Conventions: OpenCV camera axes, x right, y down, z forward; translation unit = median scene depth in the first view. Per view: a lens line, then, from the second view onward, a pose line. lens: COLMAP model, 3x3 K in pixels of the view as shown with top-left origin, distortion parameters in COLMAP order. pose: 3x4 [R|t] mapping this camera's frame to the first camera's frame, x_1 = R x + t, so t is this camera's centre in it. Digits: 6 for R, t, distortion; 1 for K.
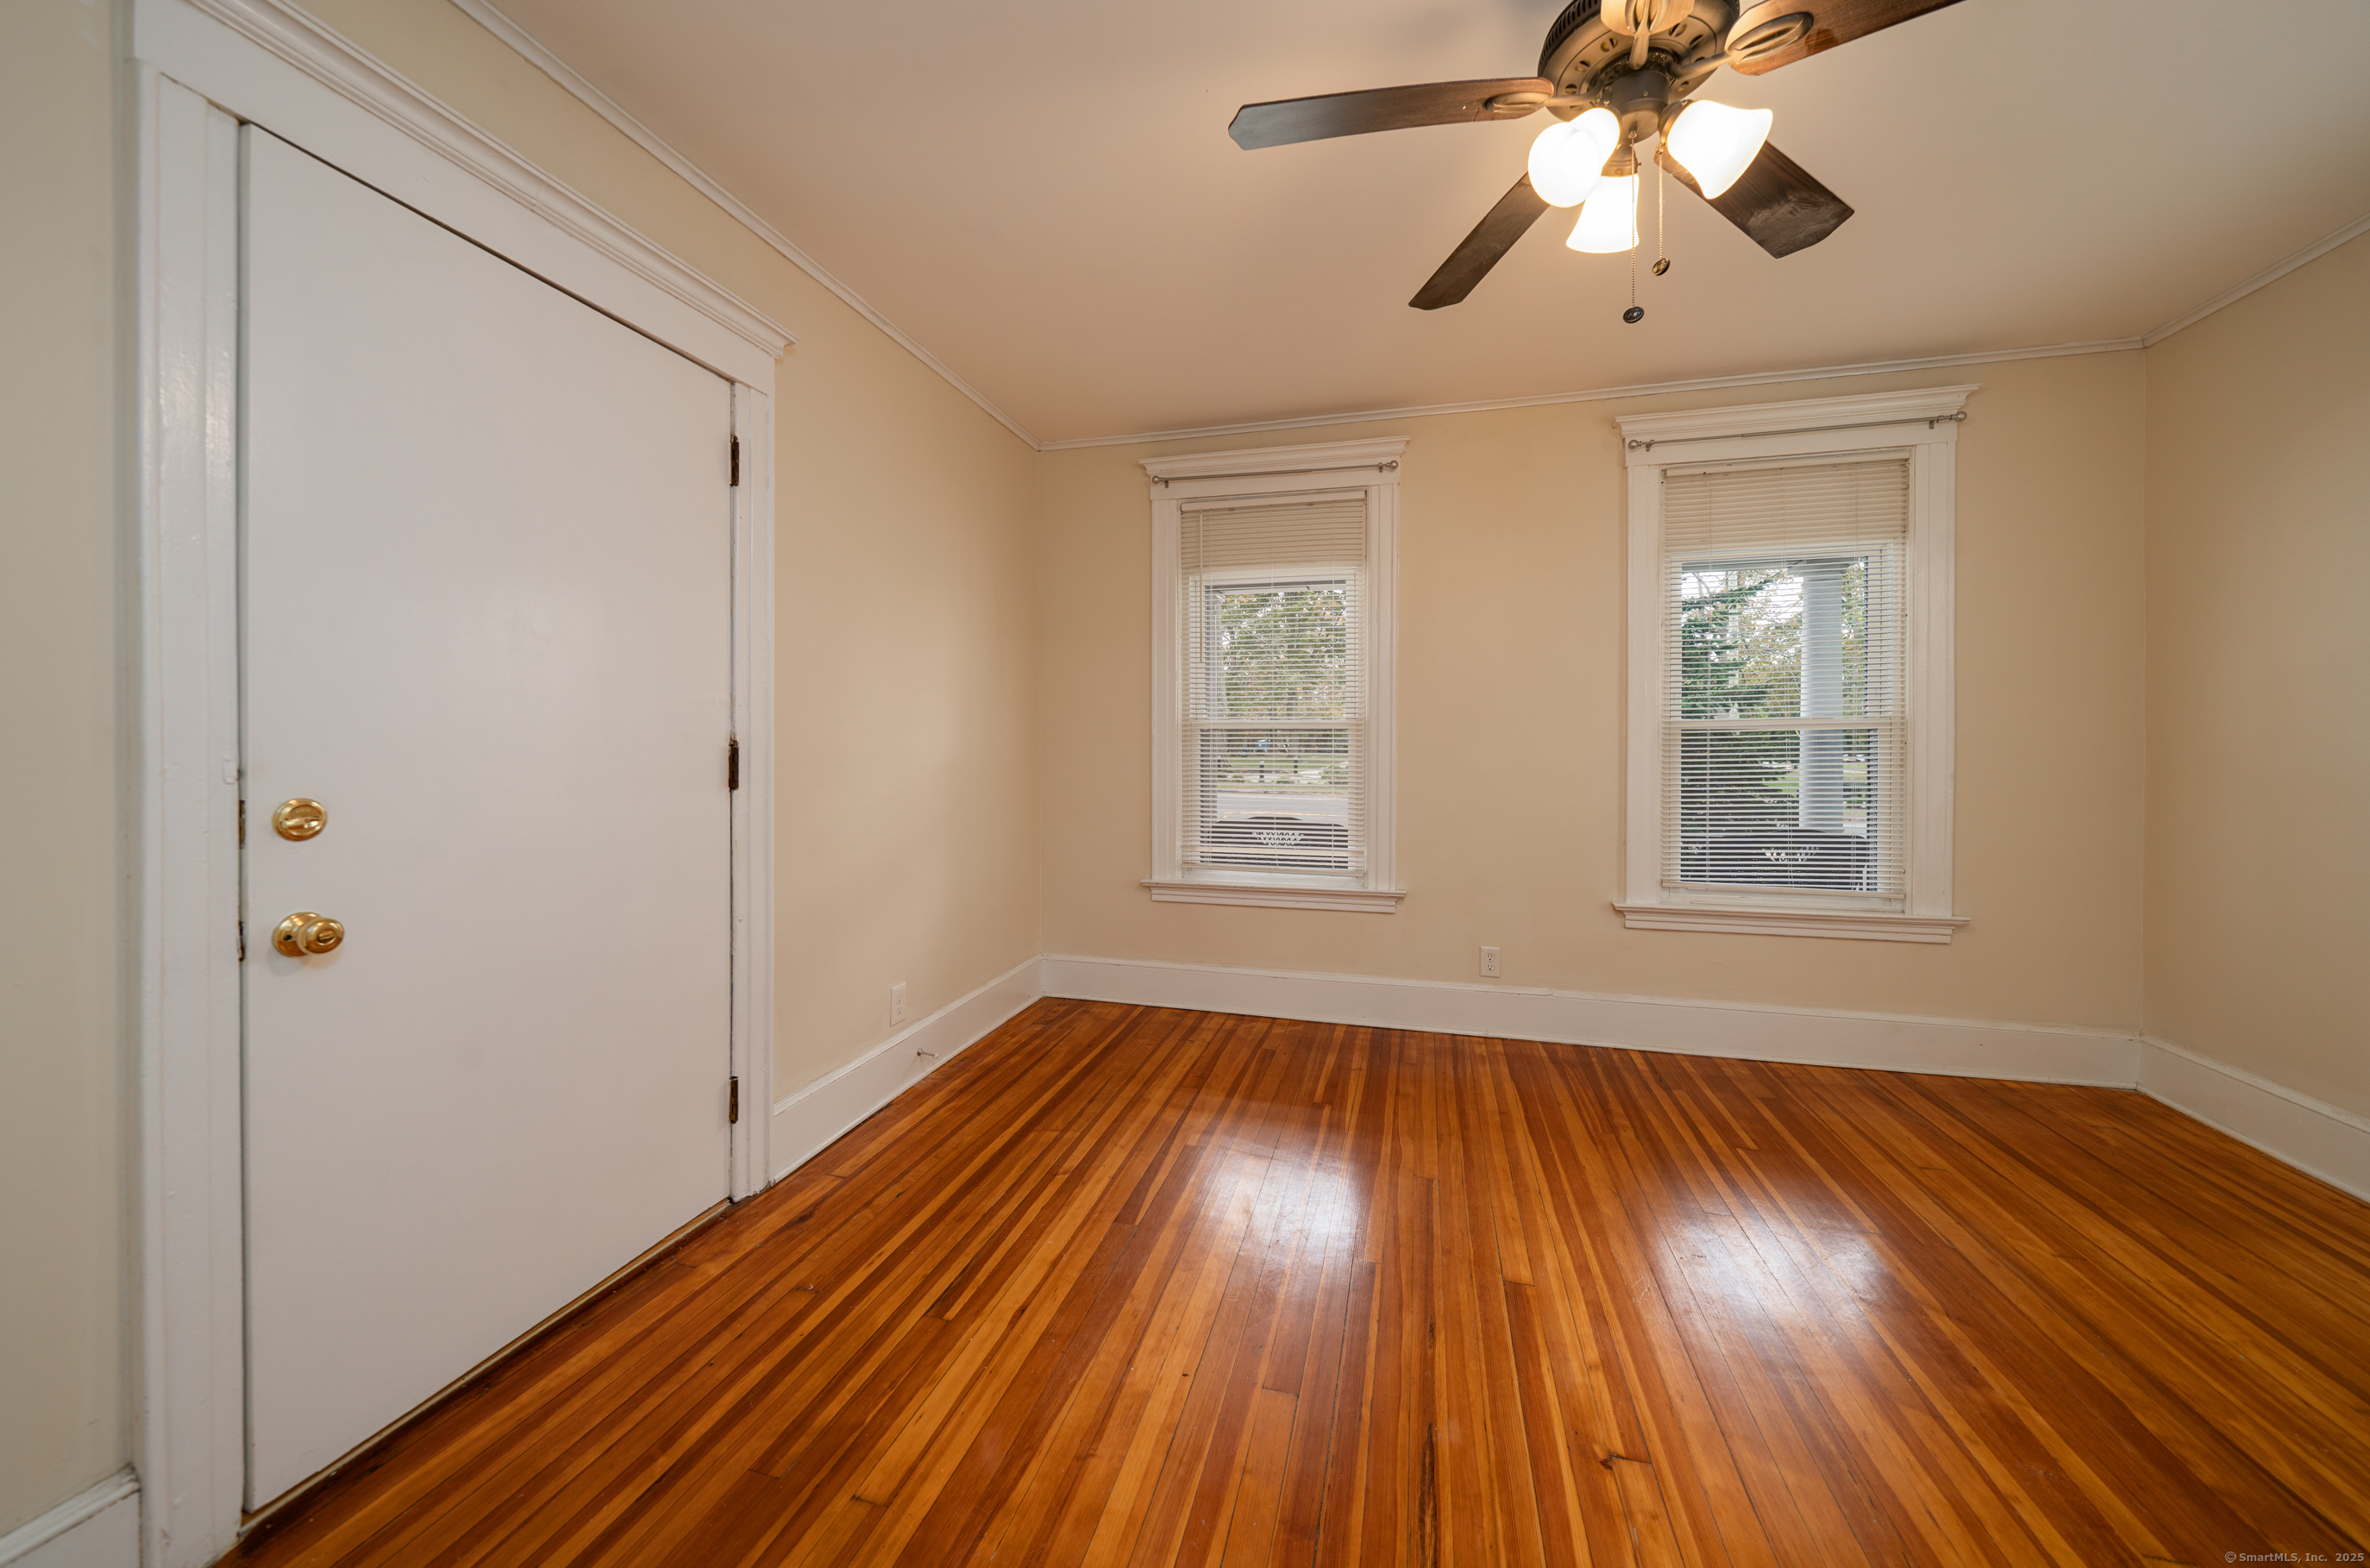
lens RADIAL K [[825.9, 0, 1190.5], [0, 825.9, 750.3], [0, 0, 1]] dist [-0.001842, -0.000118]
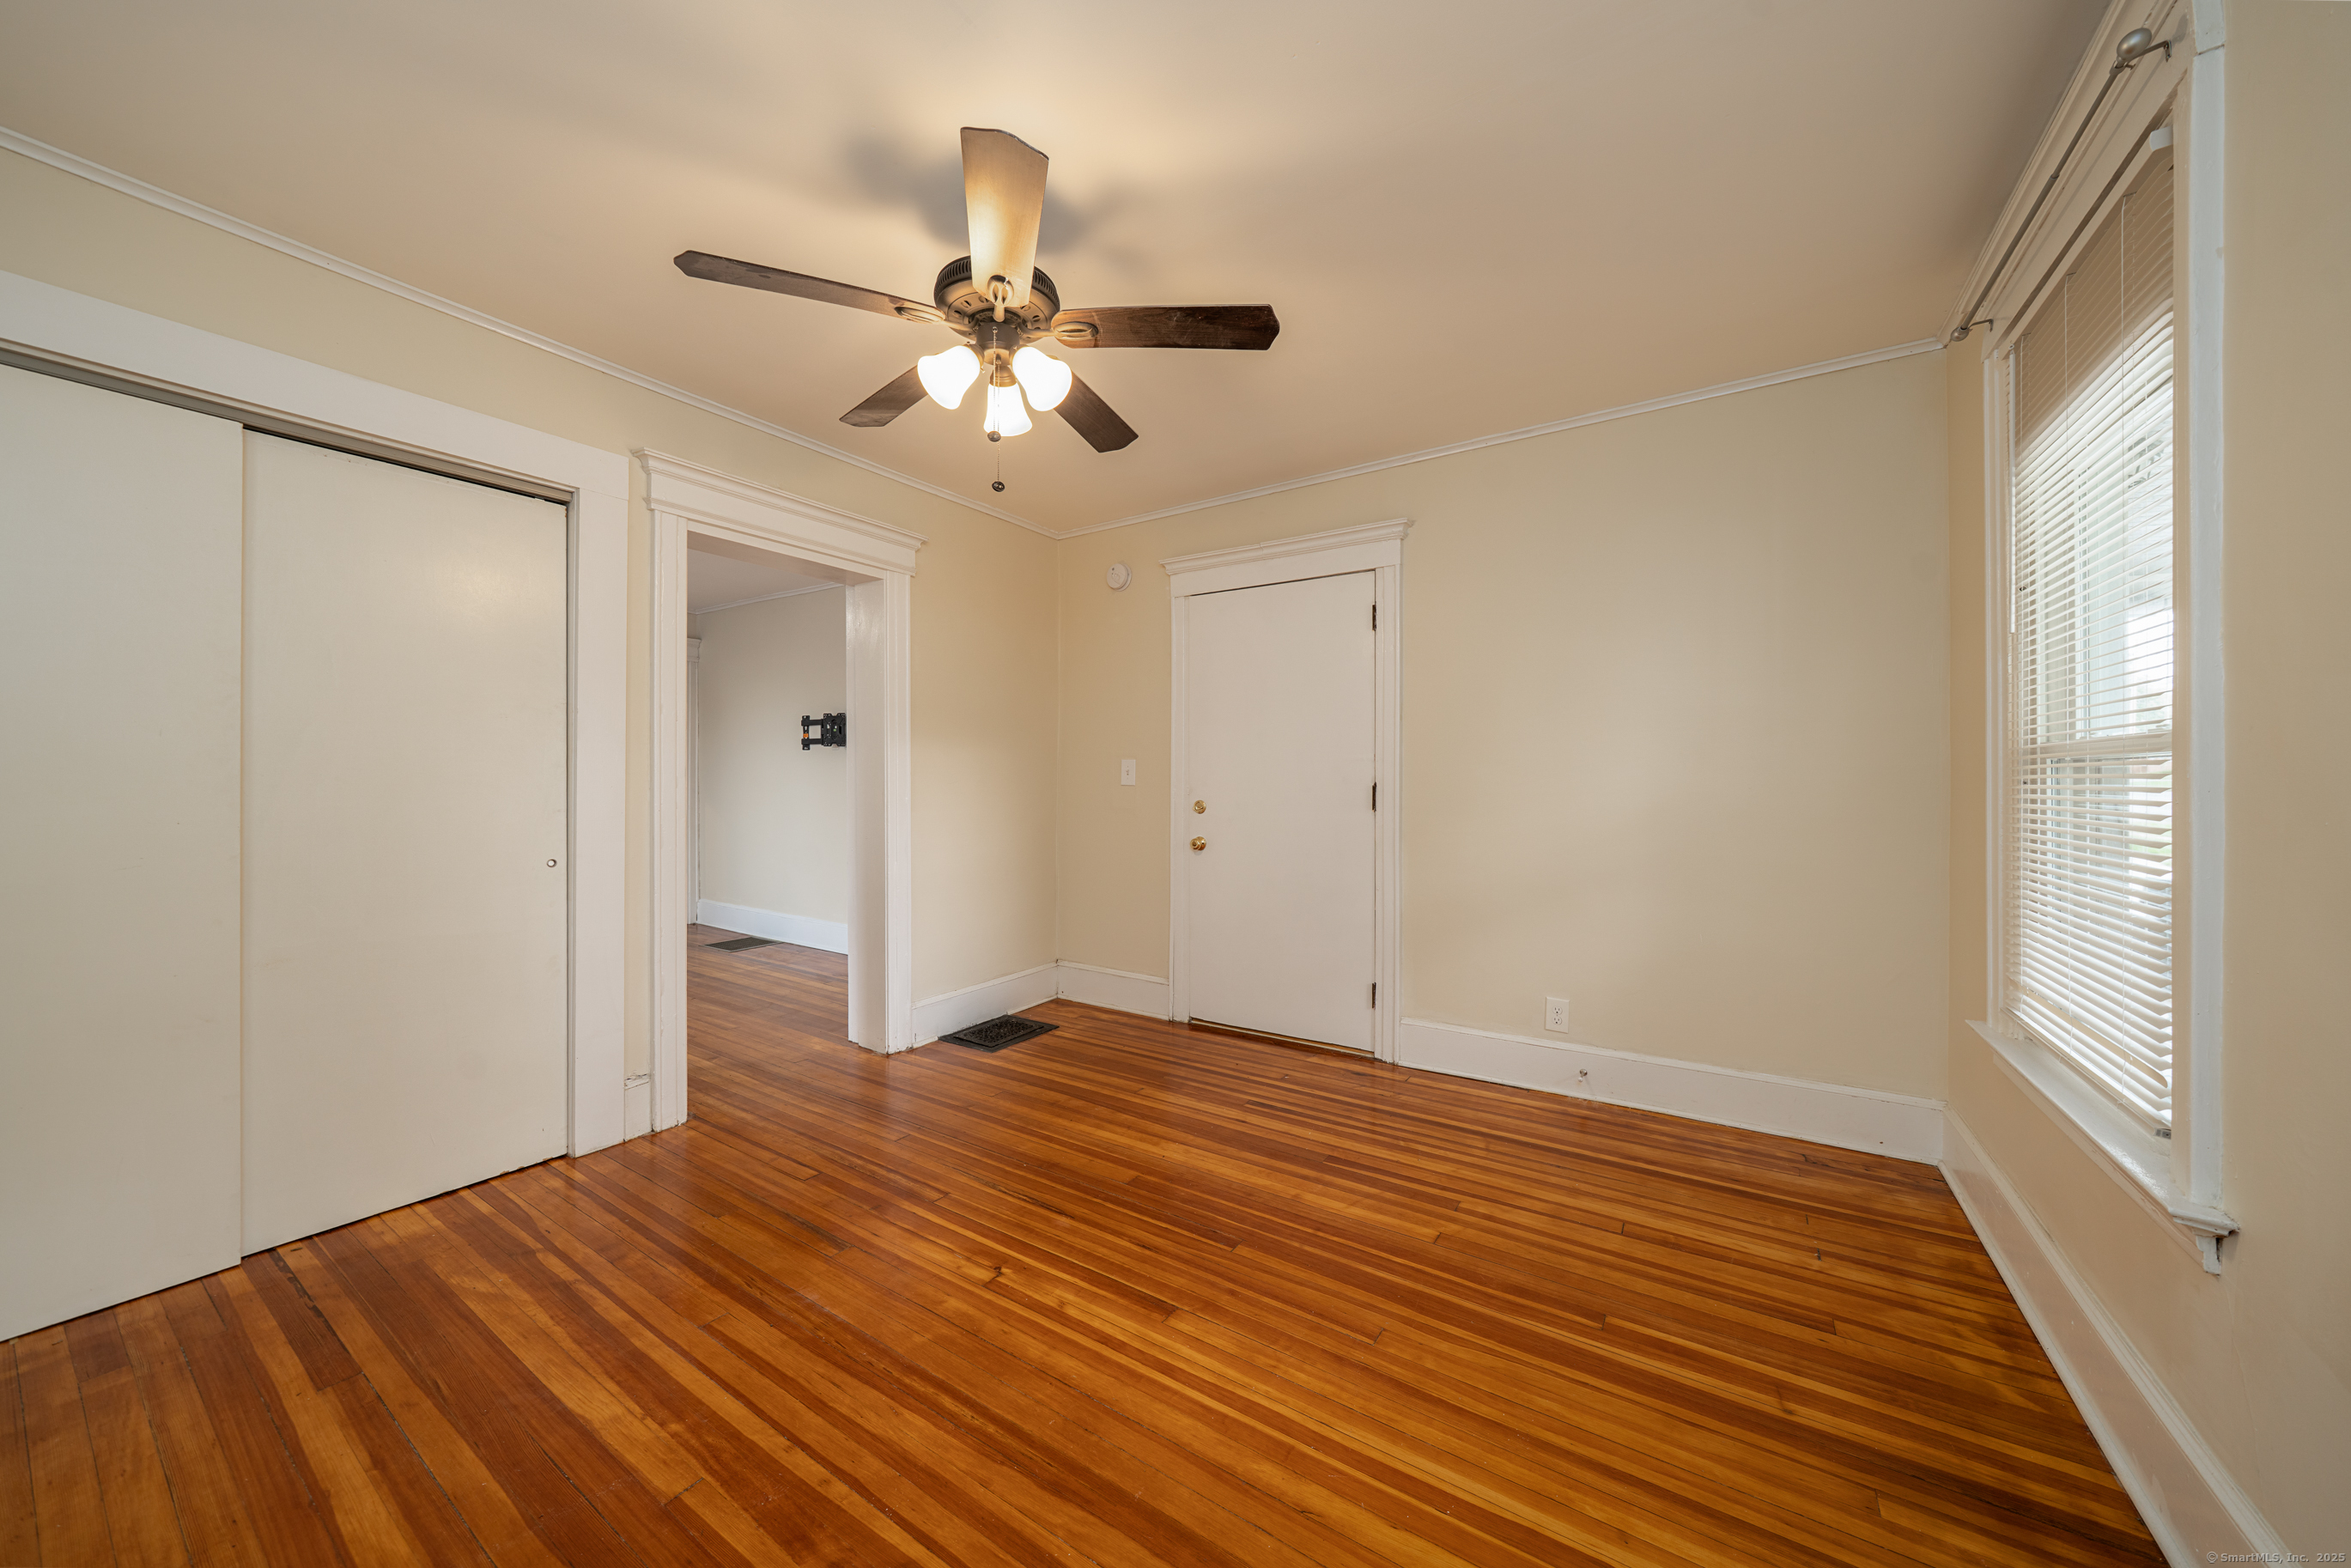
lens RADIAL K [[813.4, 0, 1164.3], [0, 813.4, 768.2], [0, 0, 1]] dist [-0.005509, -0.000076]
pose [[-0.314398, -0.019057, -0.949100, 1.119783], [-0.011918, 0.999799, -0.016128, -0.006246], [0.949216, 0.006240, -0.314562, 1.074329]]
